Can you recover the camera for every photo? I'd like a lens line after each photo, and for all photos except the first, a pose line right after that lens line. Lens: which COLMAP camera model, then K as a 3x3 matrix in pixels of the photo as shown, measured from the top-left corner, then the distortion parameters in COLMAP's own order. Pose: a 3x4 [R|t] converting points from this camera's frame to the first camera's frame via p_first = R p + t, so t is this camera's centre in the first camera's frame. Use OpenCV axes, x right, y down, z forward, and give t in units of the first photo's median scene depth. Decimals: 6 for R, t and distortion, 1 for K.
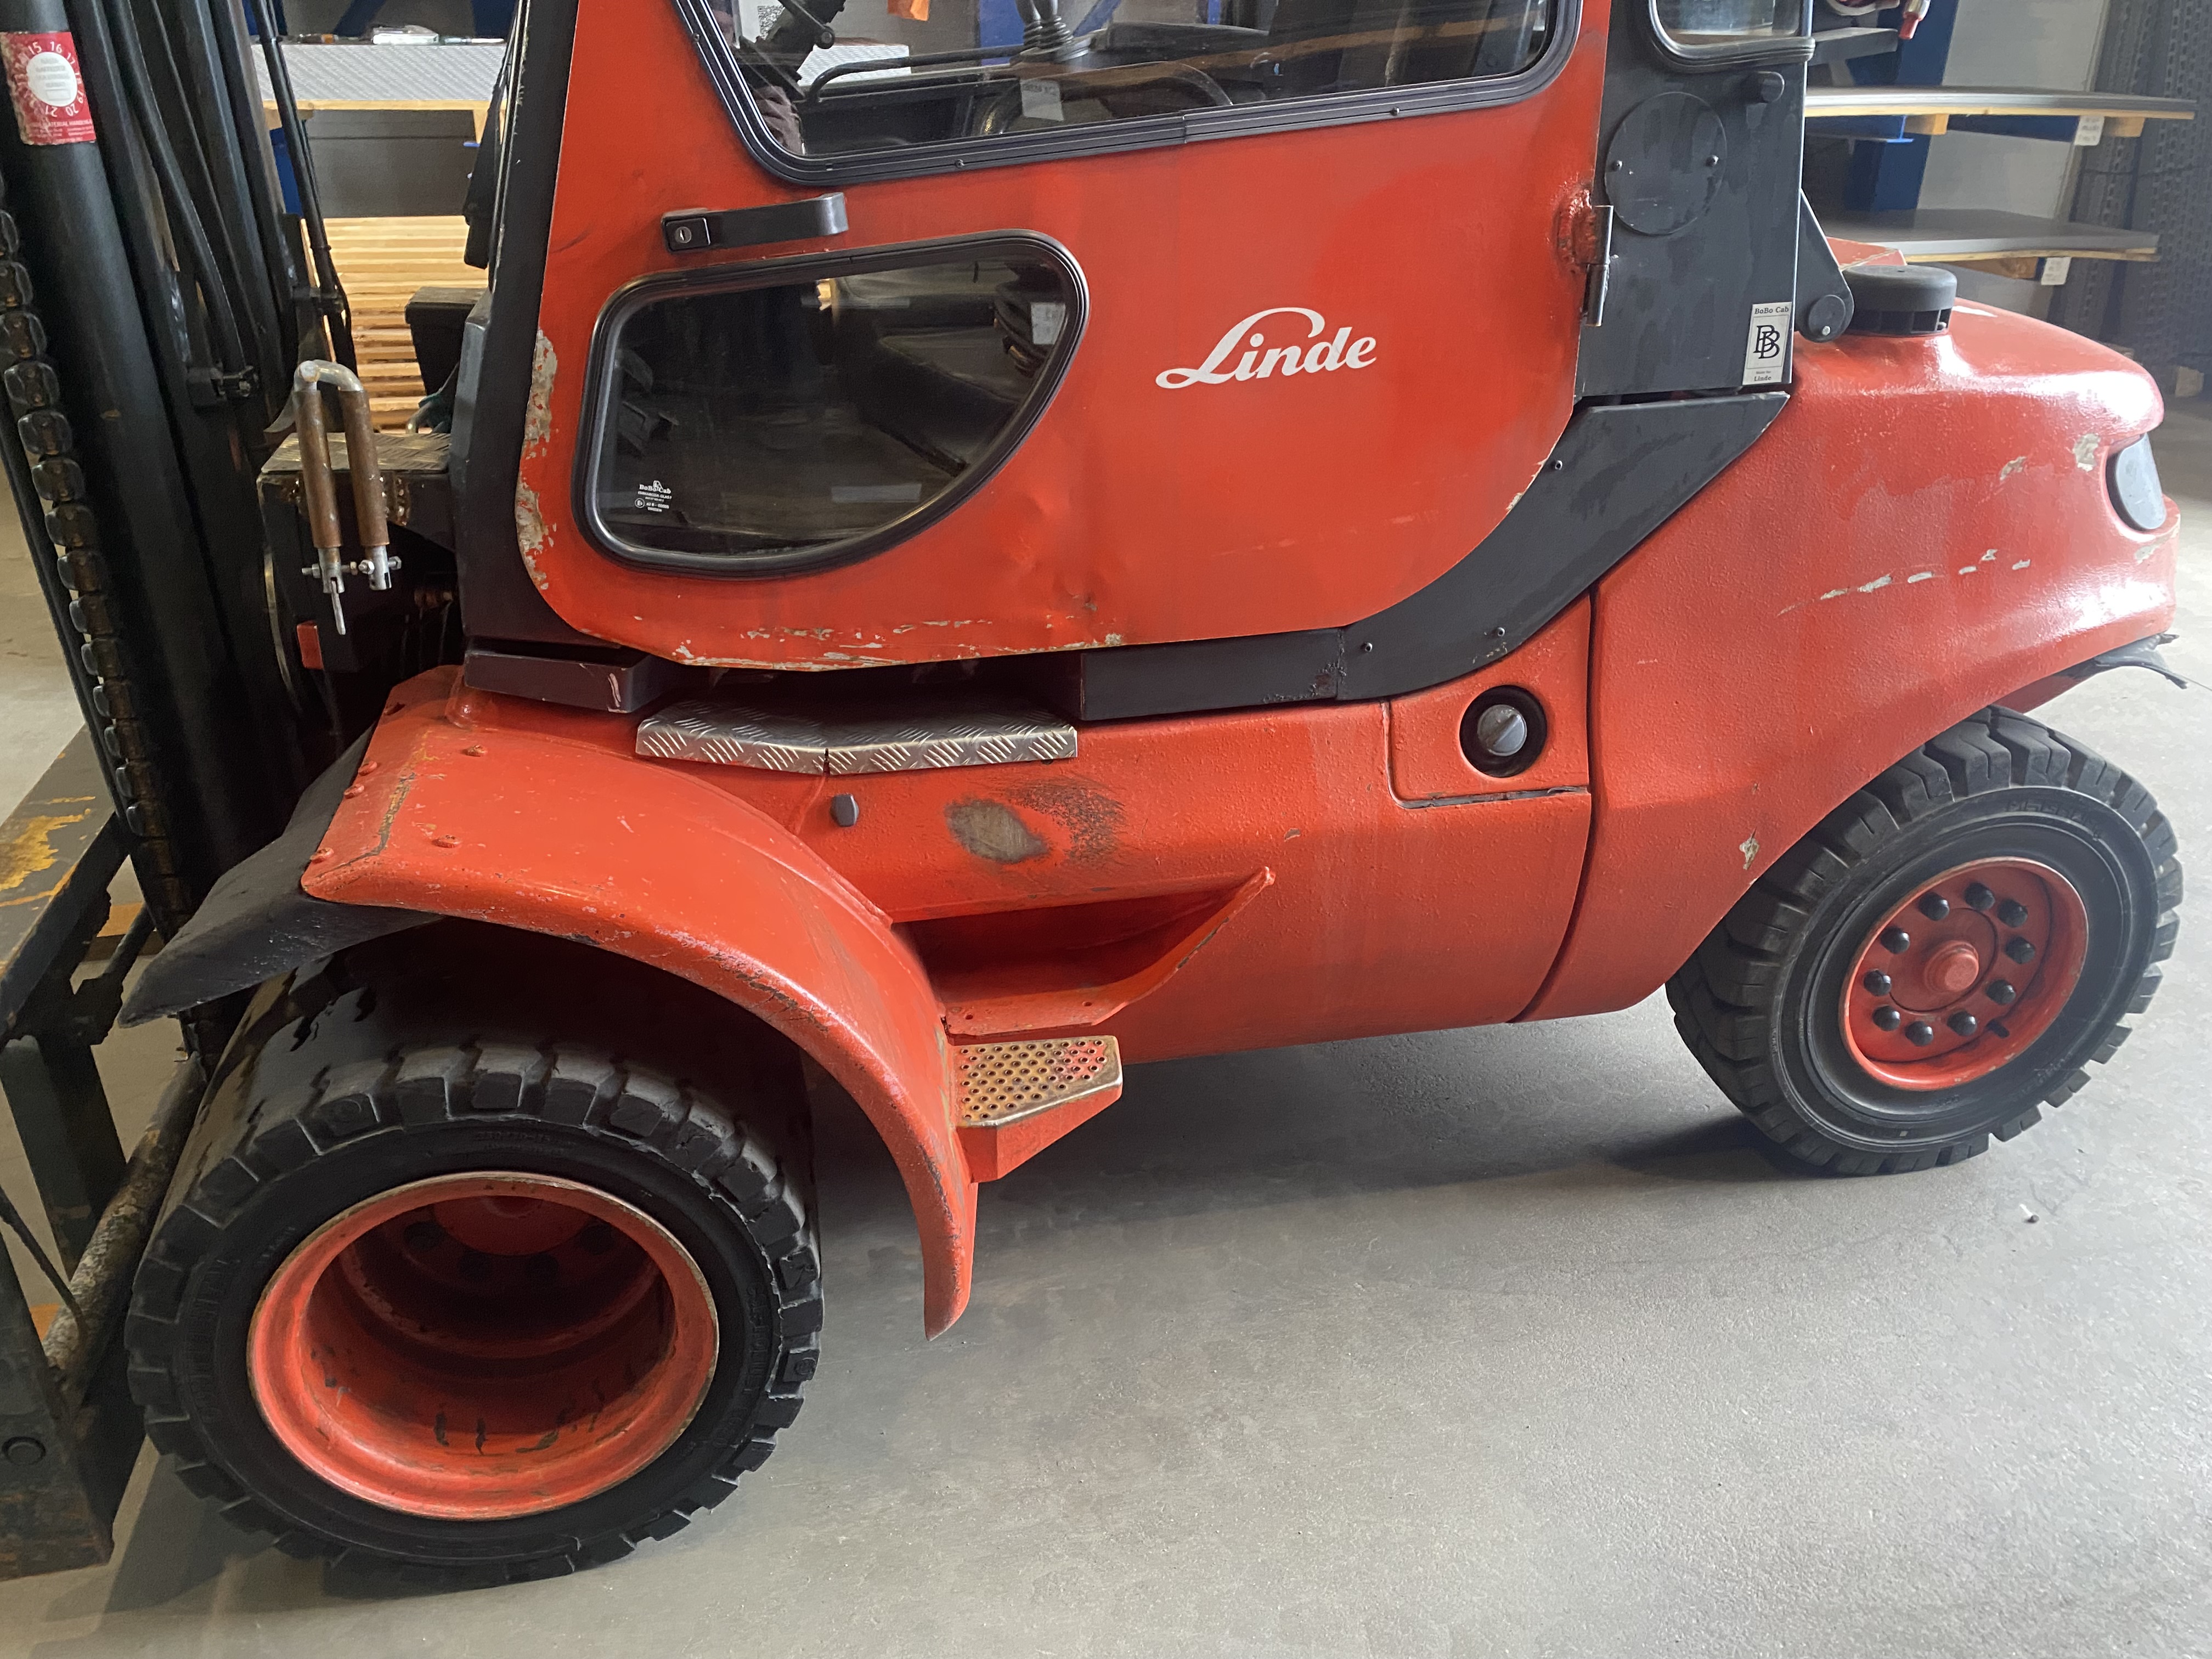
lens RADIAL K [[1675.4, 0, 1086.8], [0, 1675.4, 837.8], [0, 0, 1]] dist [0.017570, -0.022062]
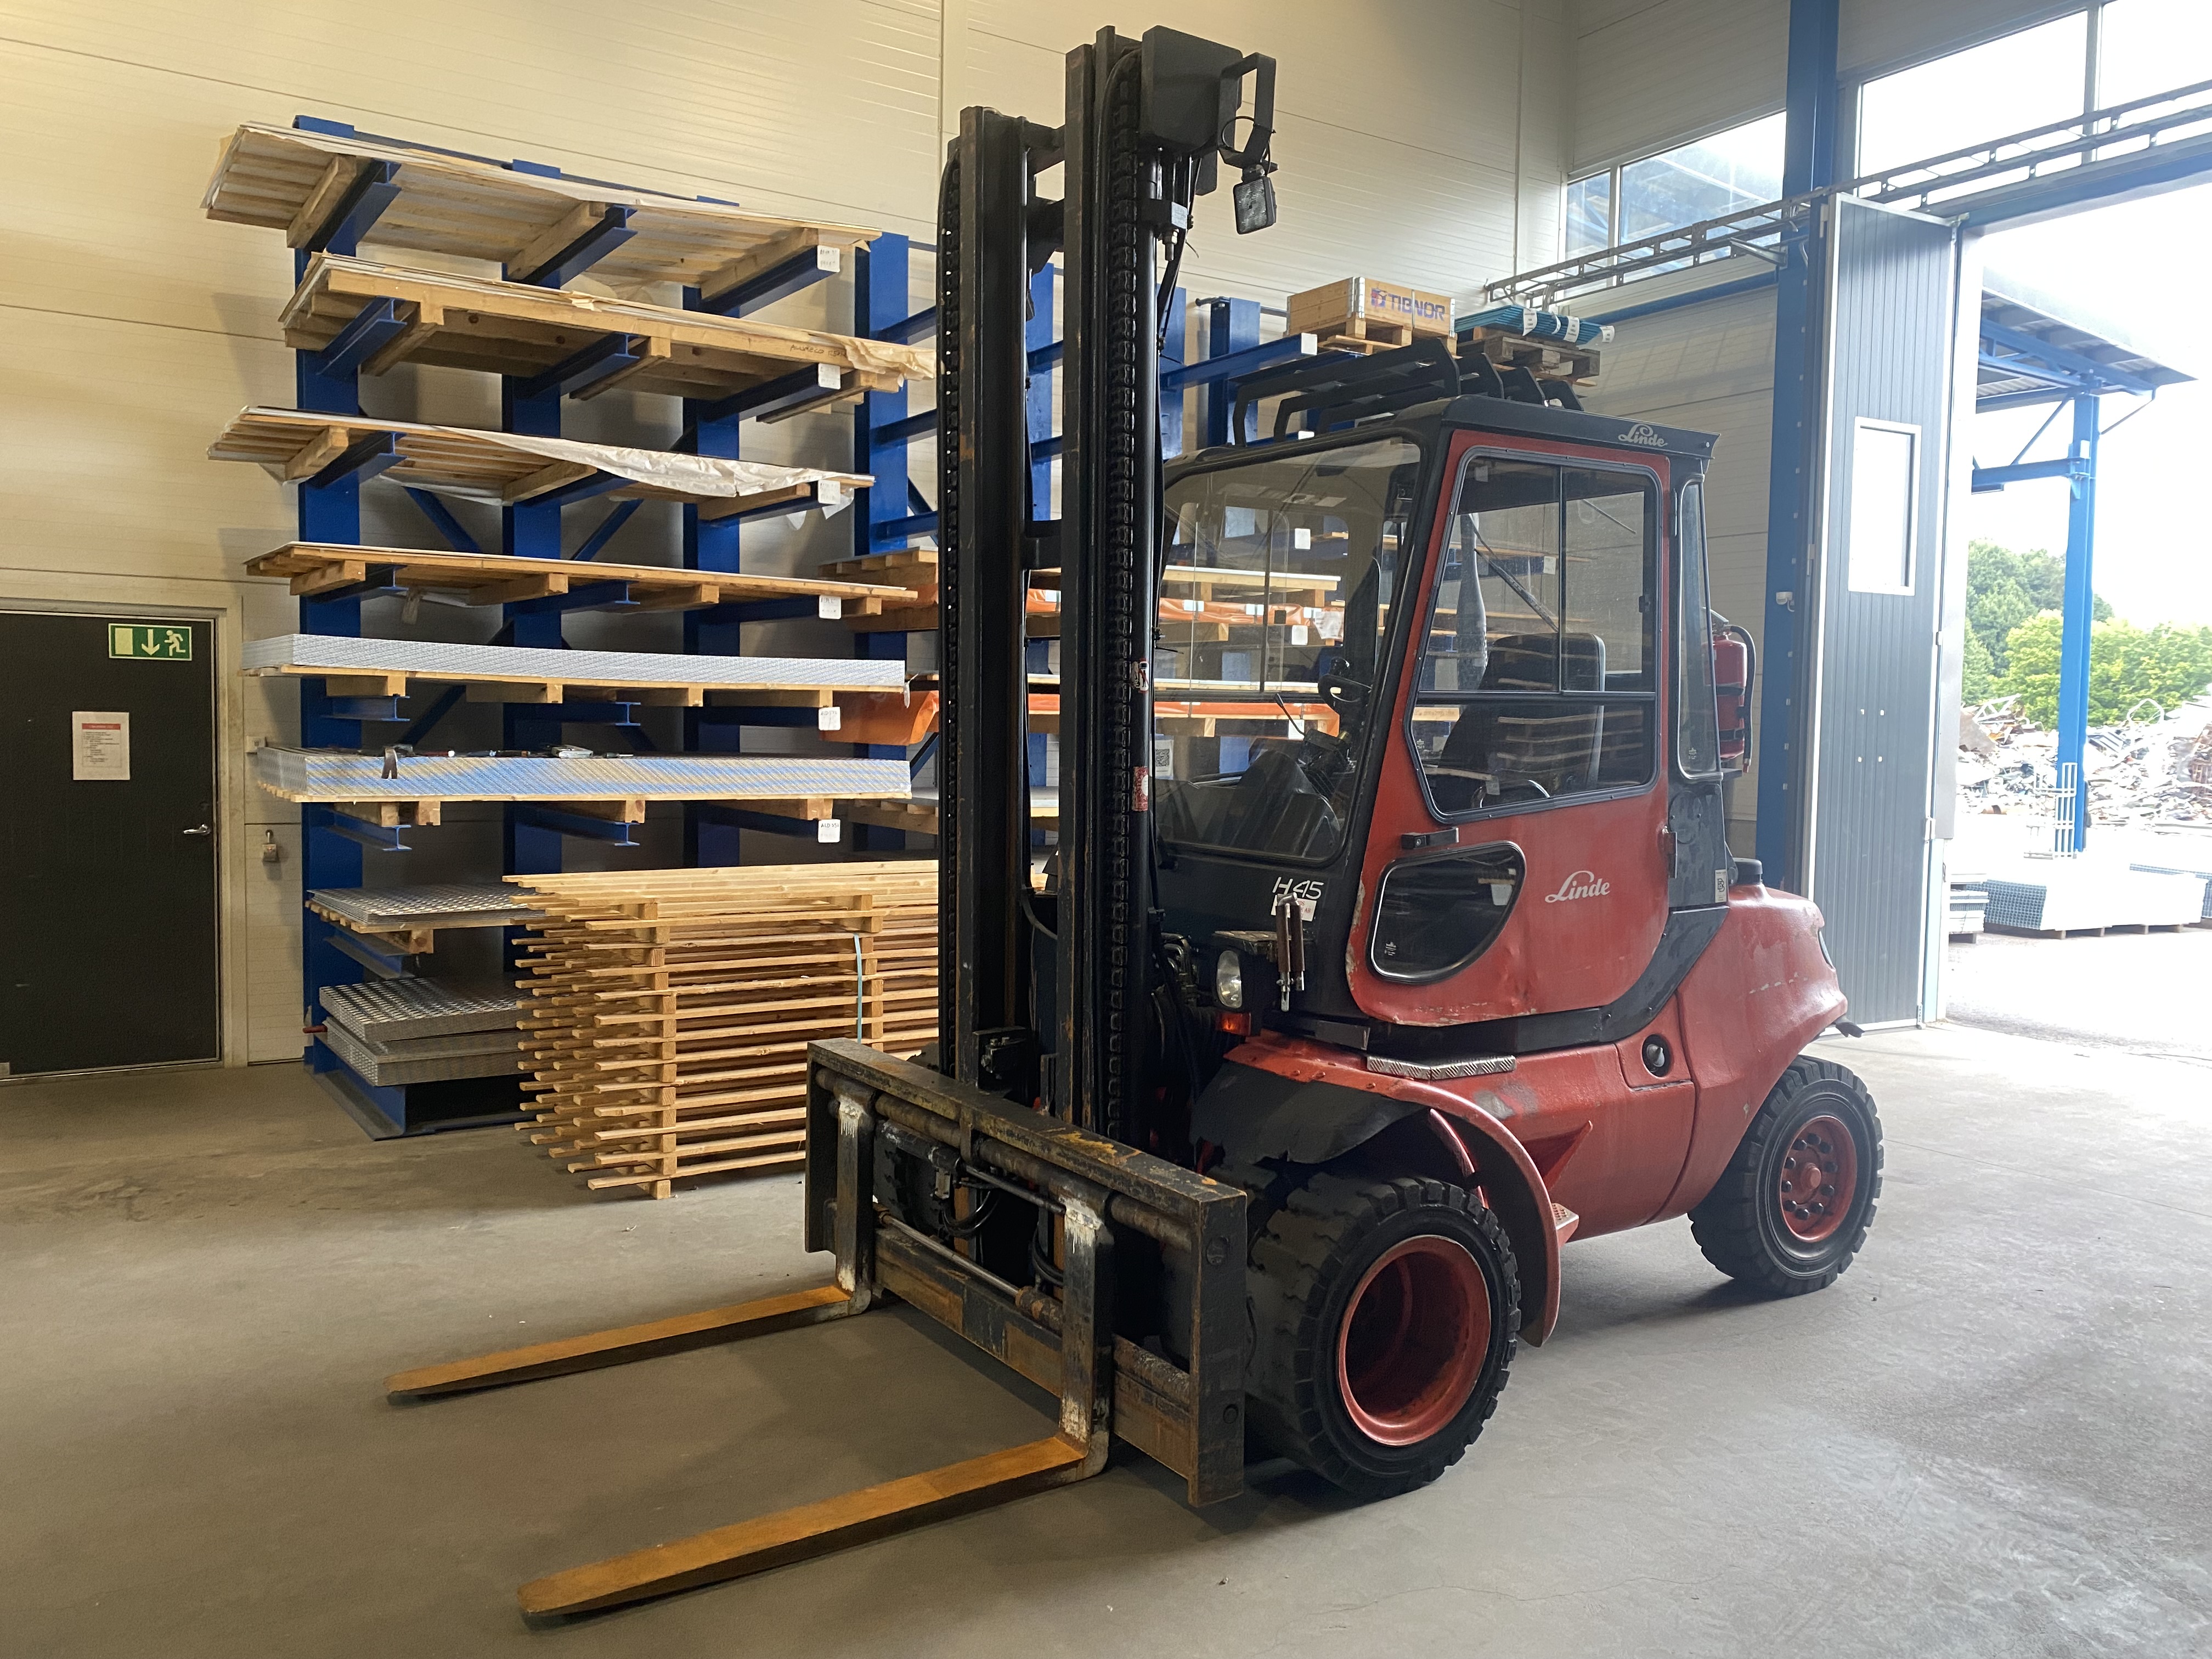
lens RADIAL K [[1675.4, 0, 1114.2], [0, 1675.4, 817.4], [0, 0, 1]] dist [0.017570, -0.022062]
pose [[0.925818, 0.000406, 0.377968, -1.280481], [0.147670, 0.920131, -0.362701, 0.353507], [-0.347928, 0.391610, 0.851815, -0.774673]]
